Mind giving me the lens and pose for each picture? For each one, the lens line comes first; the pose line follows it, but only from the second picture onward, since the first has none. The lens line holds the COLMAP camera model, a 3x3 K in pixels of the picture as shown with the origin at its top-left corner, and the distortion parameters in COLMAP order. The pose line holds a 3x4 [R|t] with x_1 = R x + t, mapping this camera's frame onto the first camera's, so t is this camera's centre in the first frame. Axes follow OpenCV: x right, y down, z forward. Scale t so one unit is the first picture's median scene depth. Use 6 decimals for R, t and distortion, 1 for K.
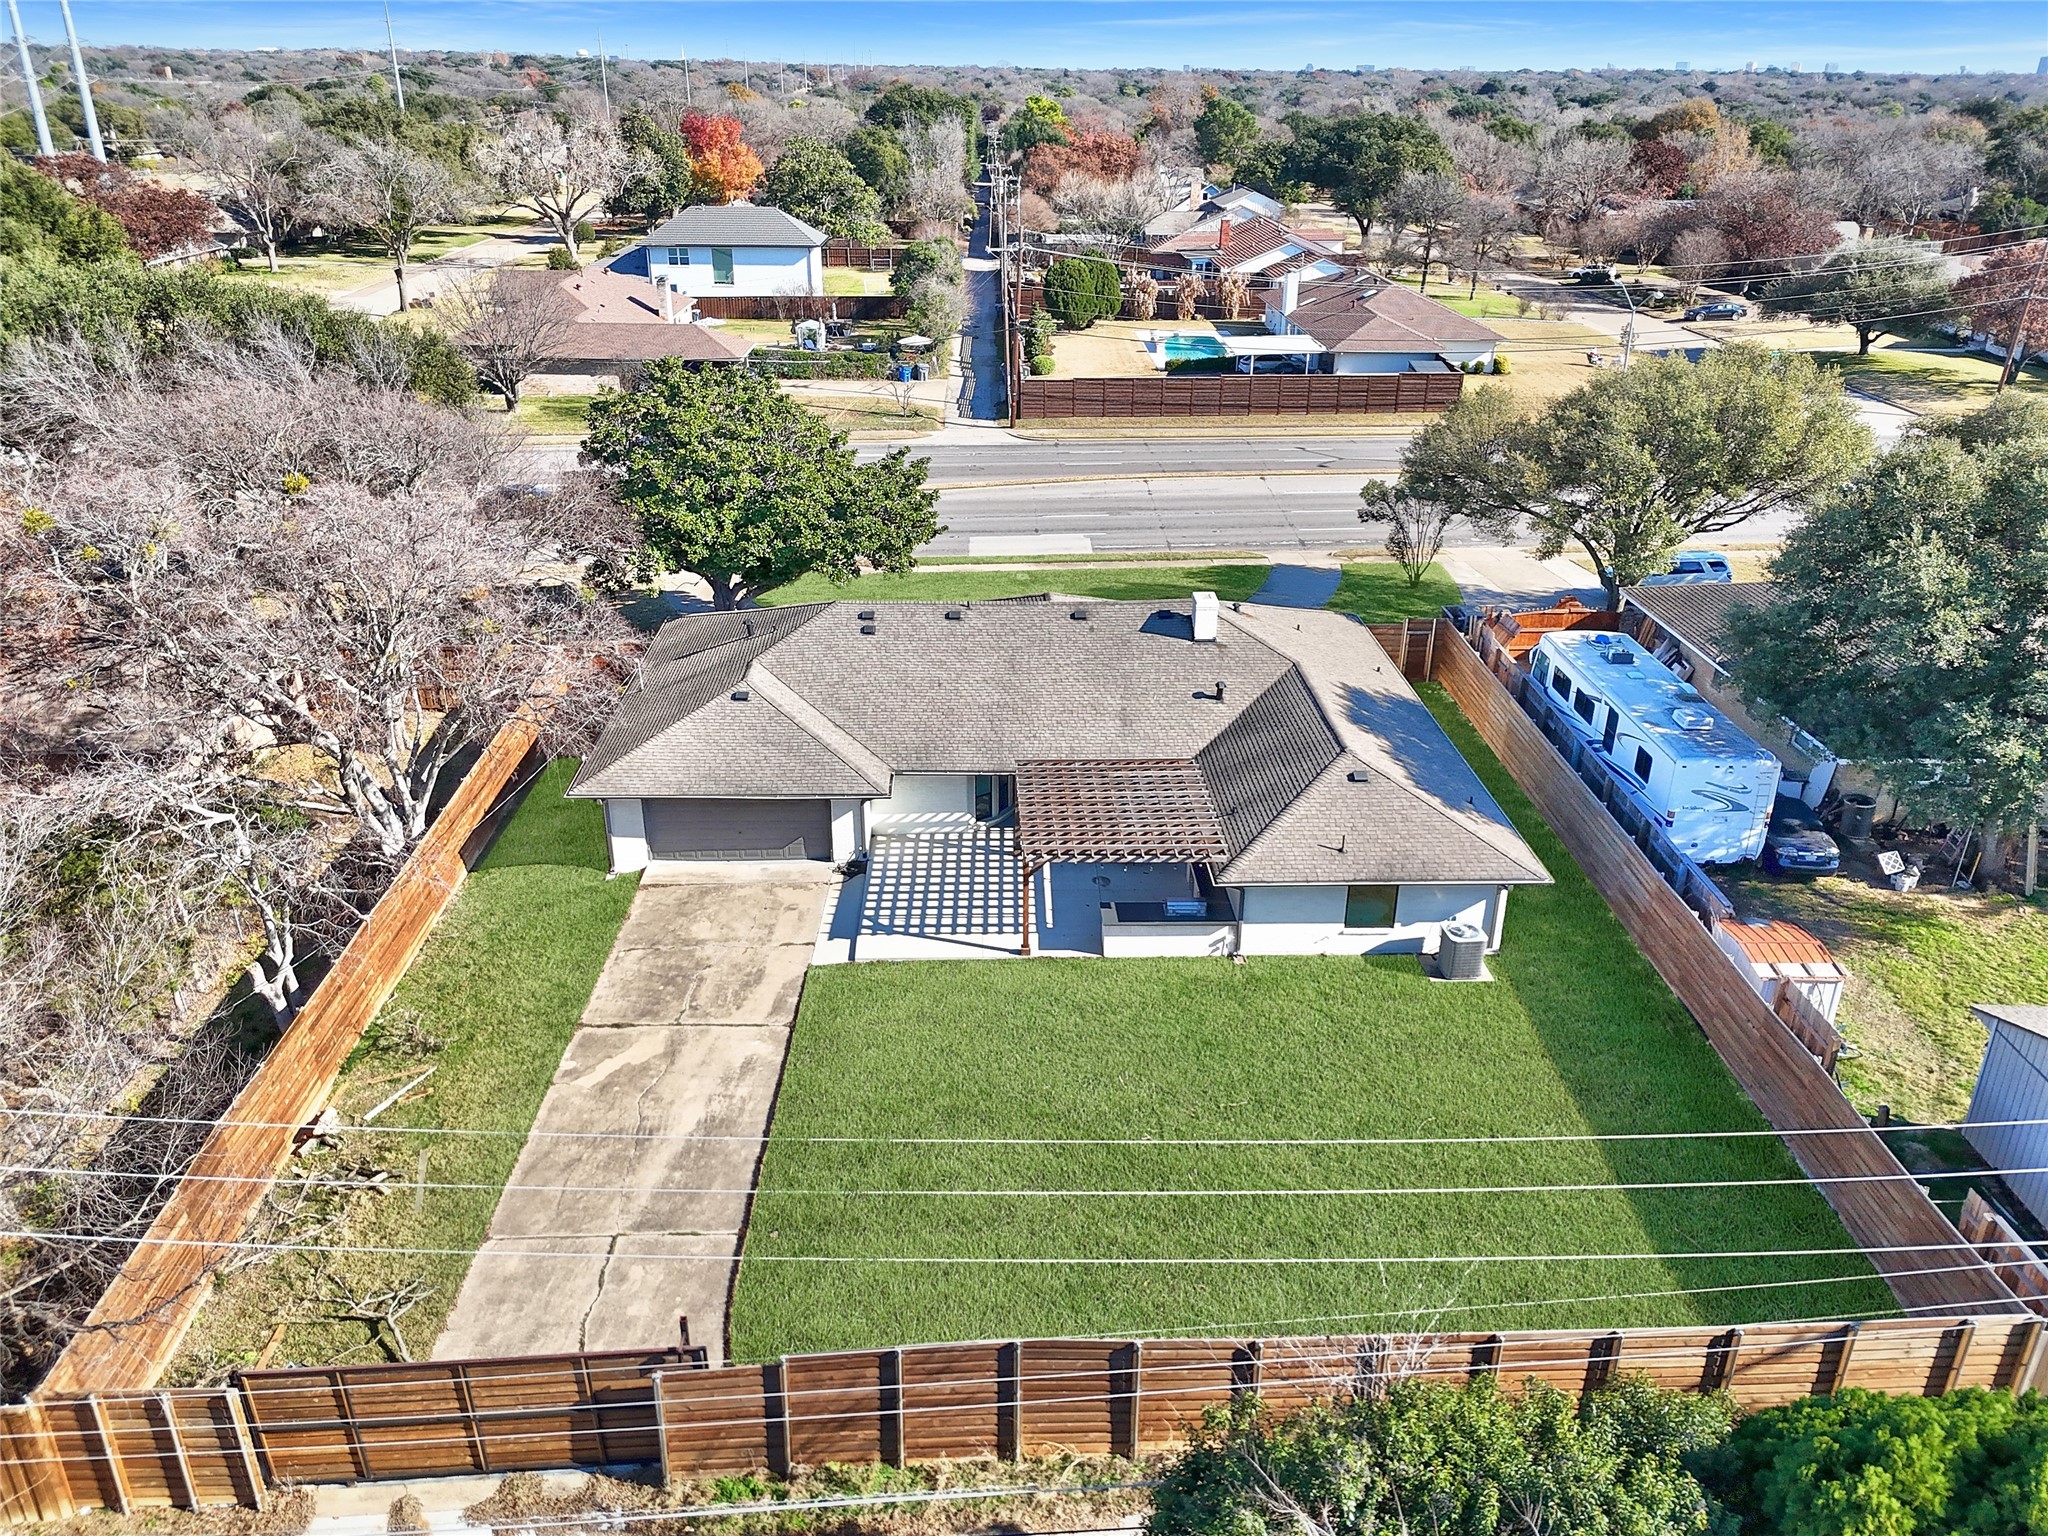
lens RADIAL K [[1518.9, 0, 1026.7], [0, 1518.9, 759.1], [0, 0, 1]] dist [0.019103, -0.007192]
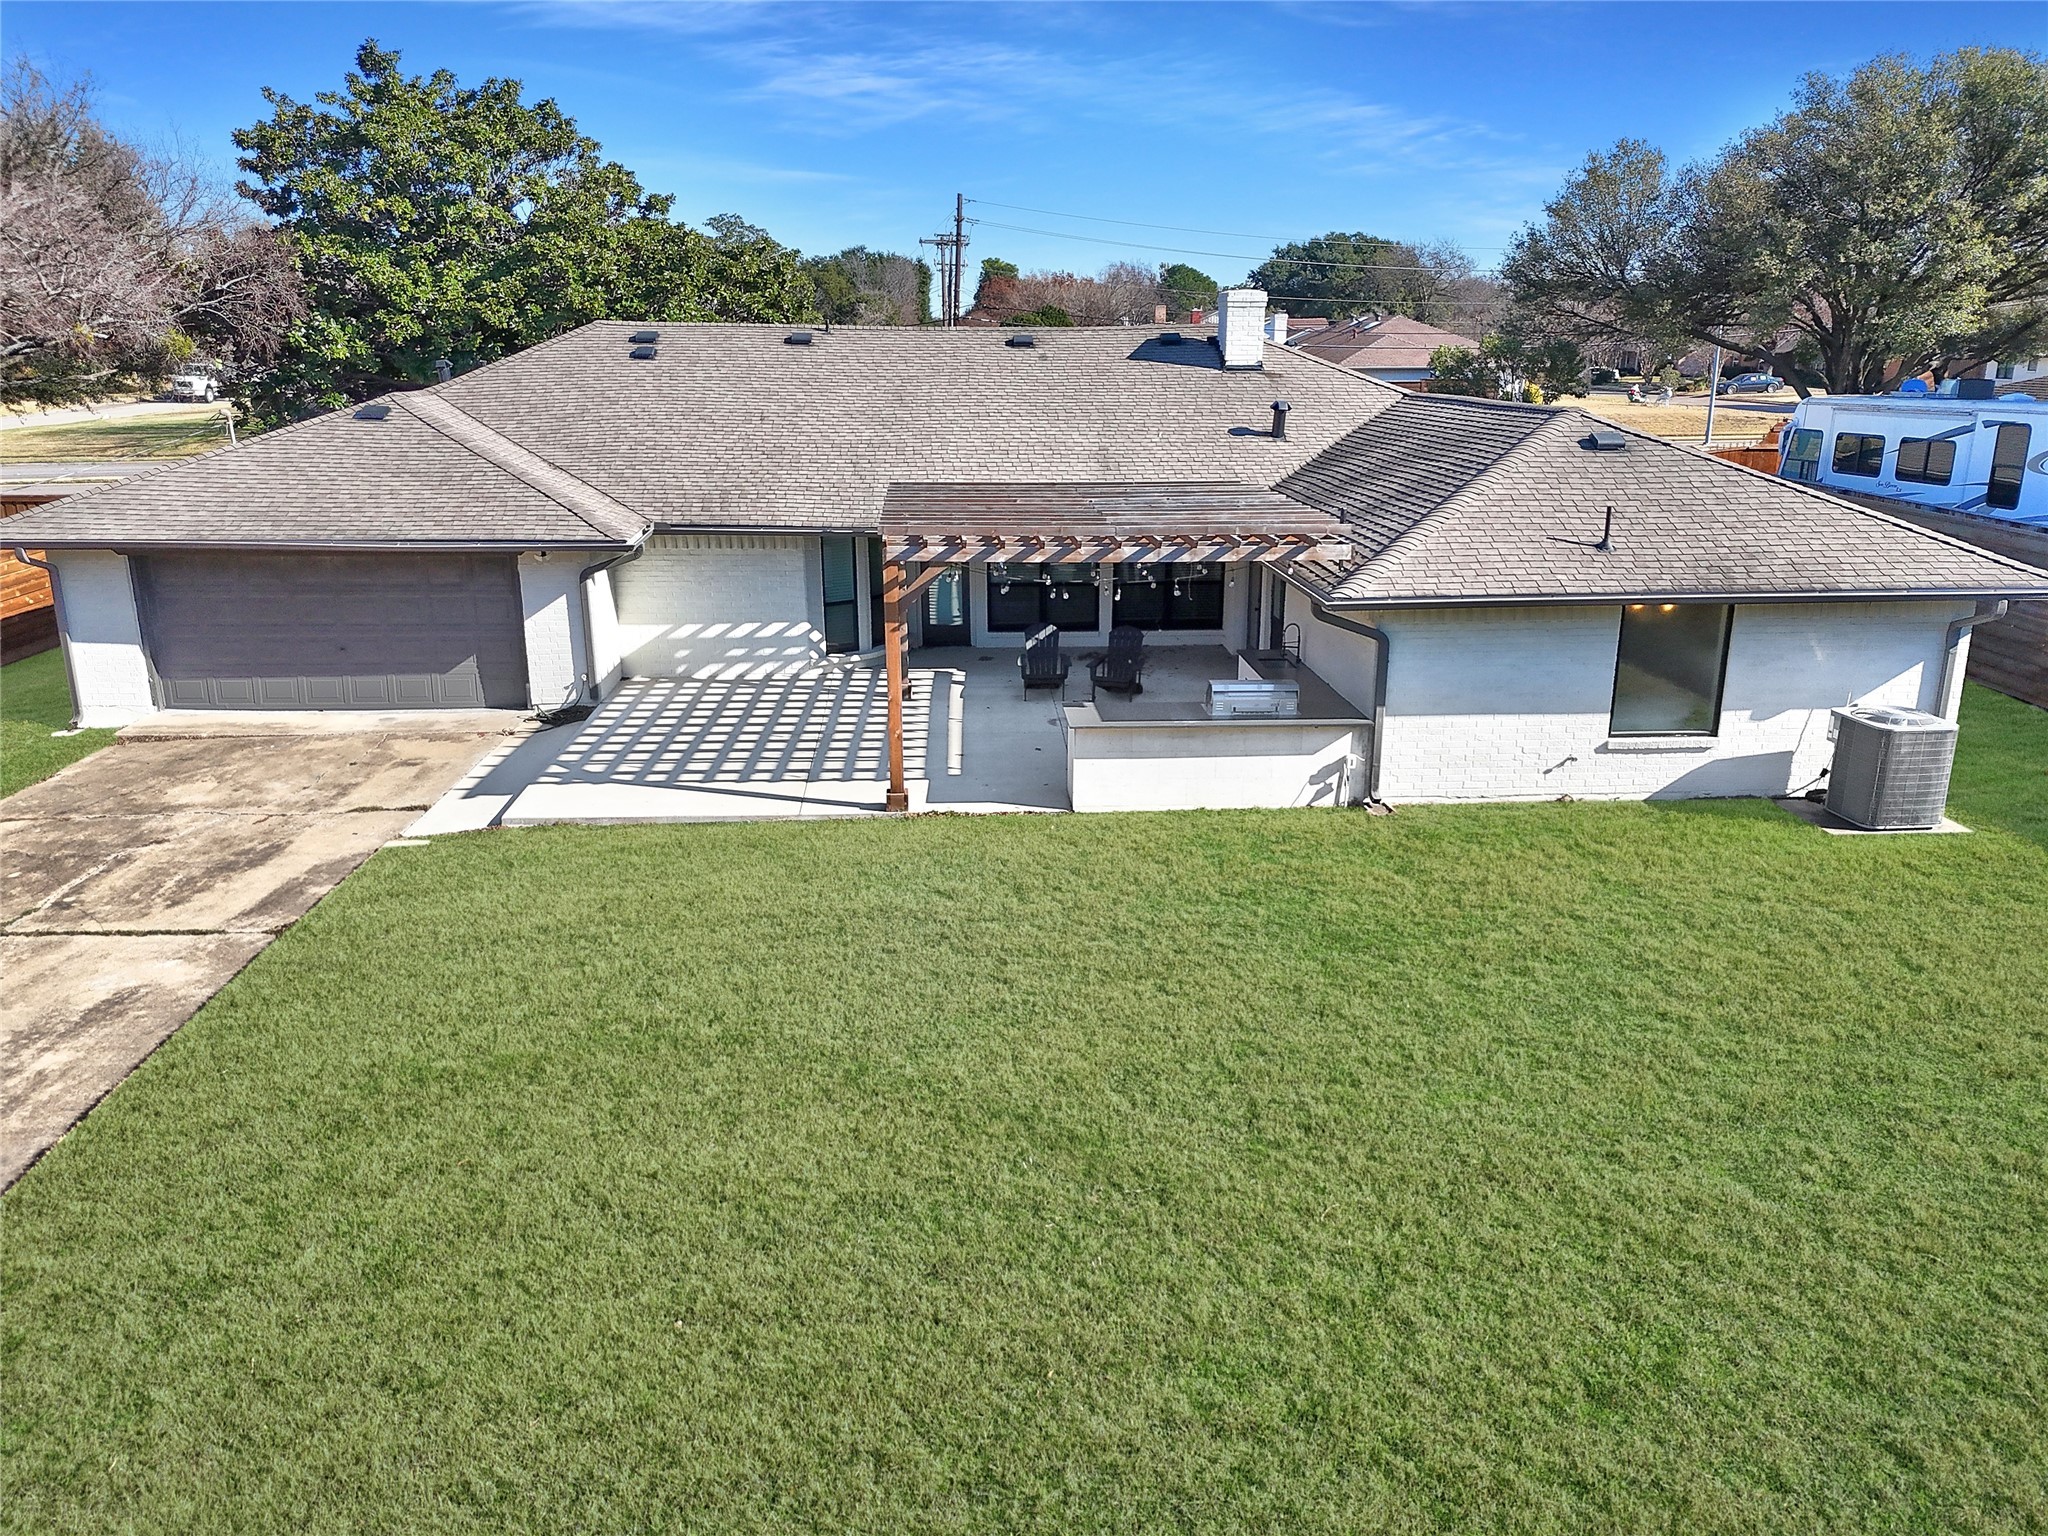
lens RADIAL K [[1522.5, 0, 1032.8], [0, 1522.5, 770.7], [0, 0, 1]] dist [0.060291, -0.138653]
pose [[0.999655, -0.011682, 0.023539, 0.028062], [0.014962, 0.989410, -0.144374, 0.178029], [-0.021603, 0.144676, 0.989243, 0.543881]]
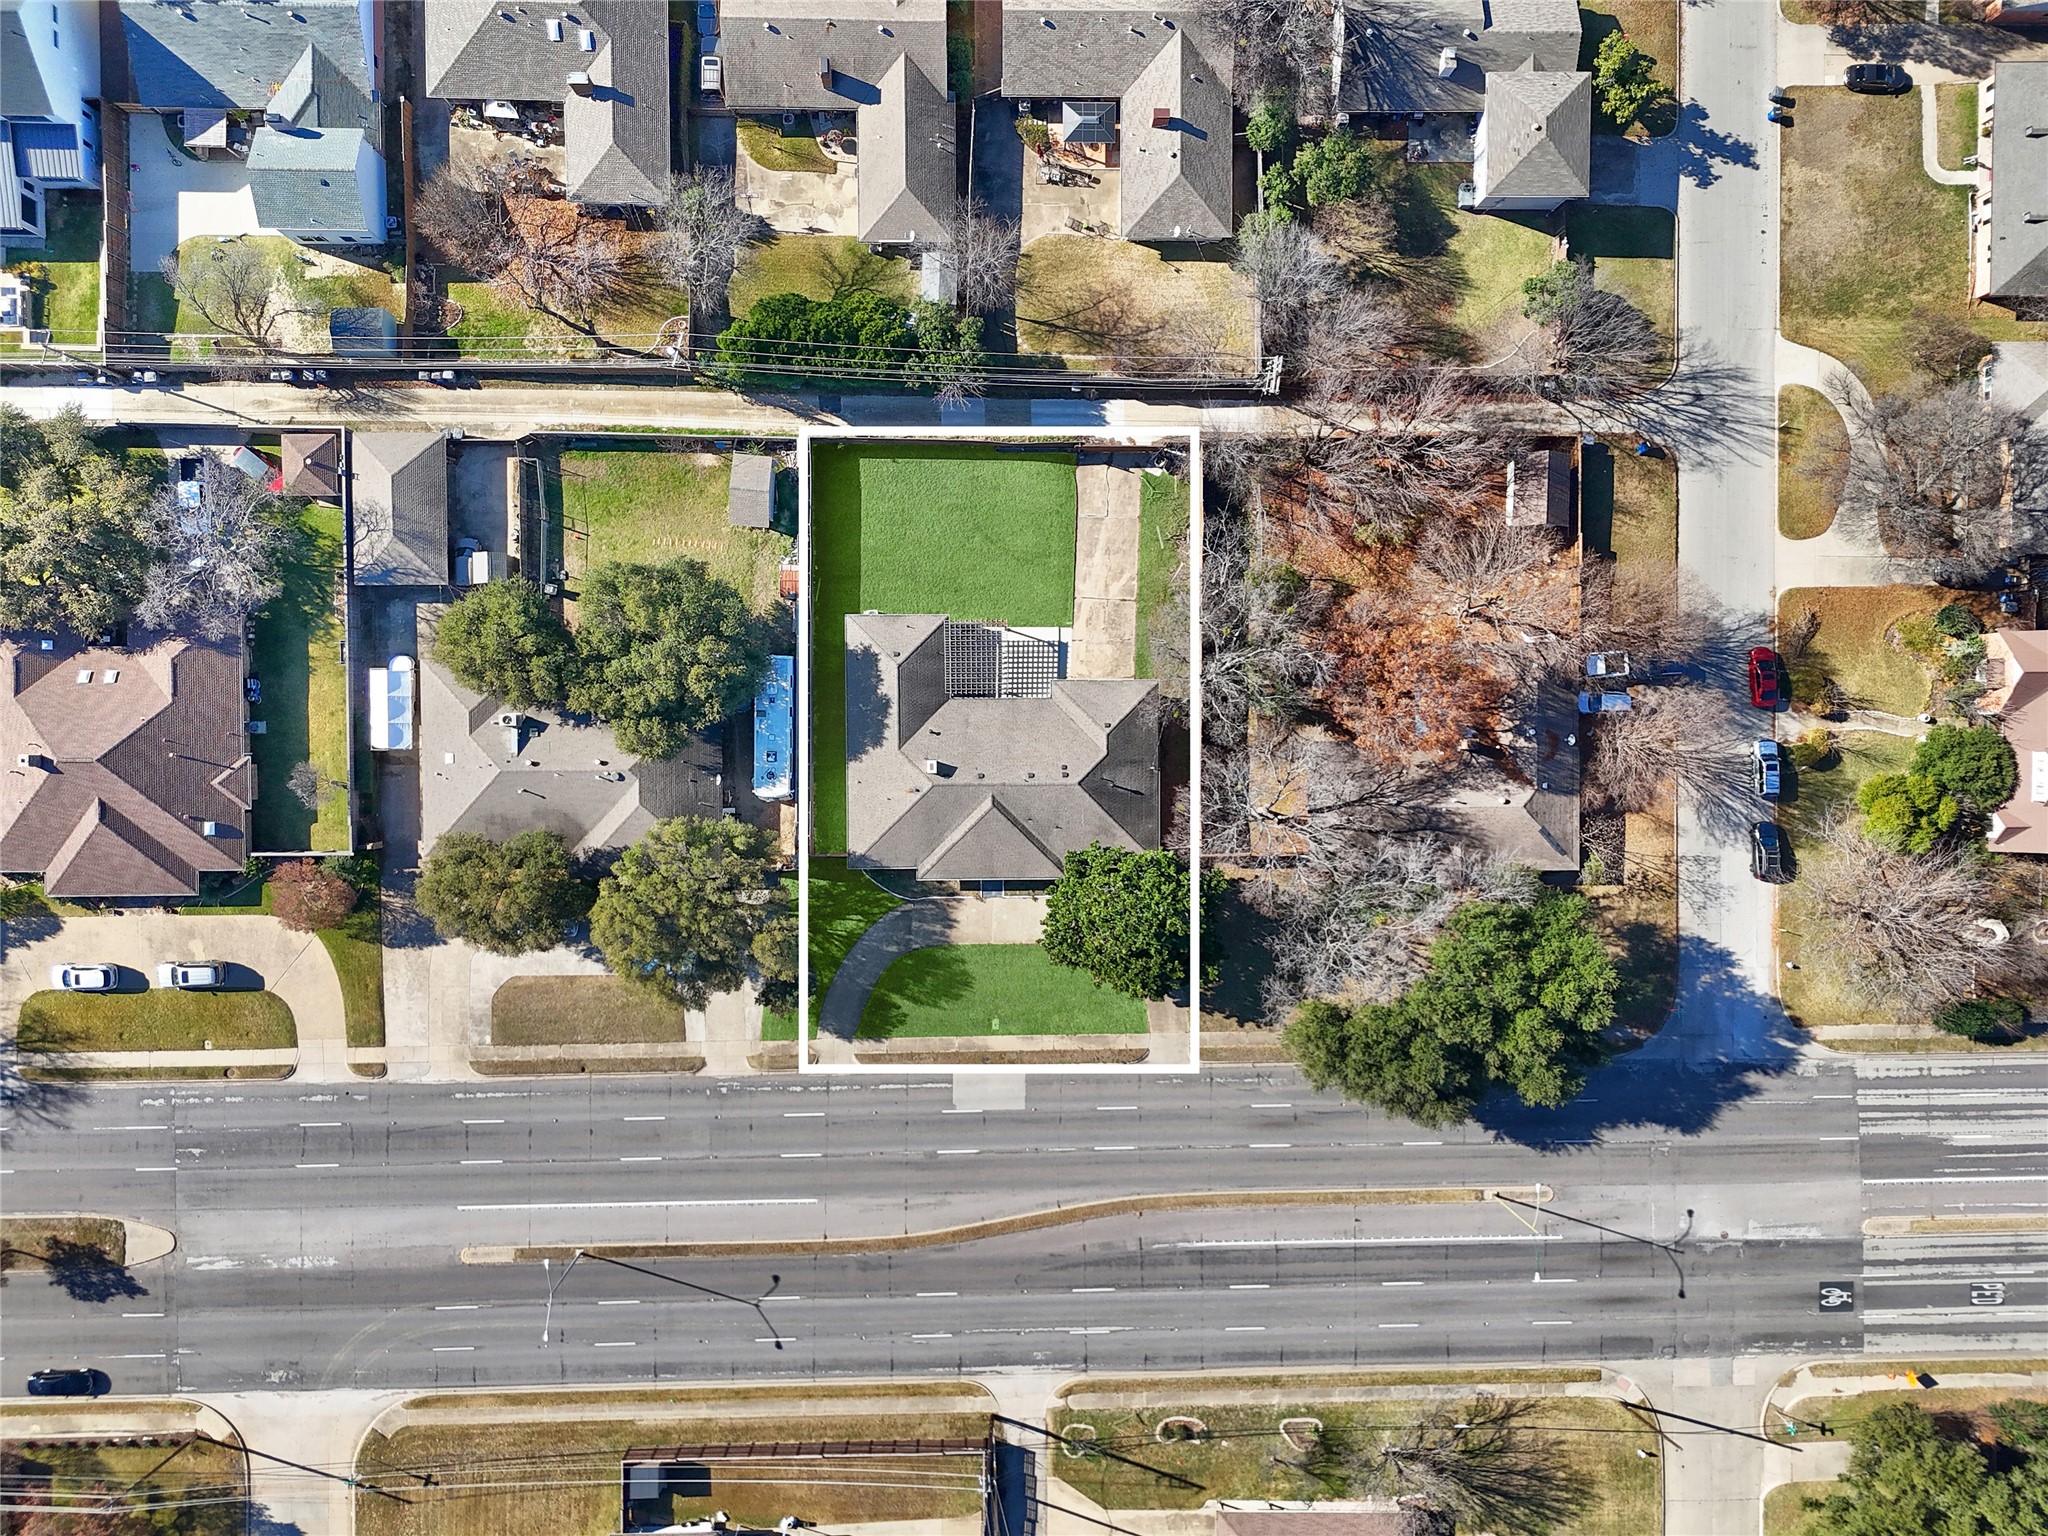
lens RADIAL K [[1493.6, 0, 1024.0], [0, 1493.6, 768.0], [0, 0, 1]] dist [0.057794, -0.048045]
pose [[-0.999119, -0.029613, -0.029723, 0.044875], [-0.014212, -0.427663, 0.903826, -2.776607], [-0.039477, 0.903453, 0.426866, -0.080284]]
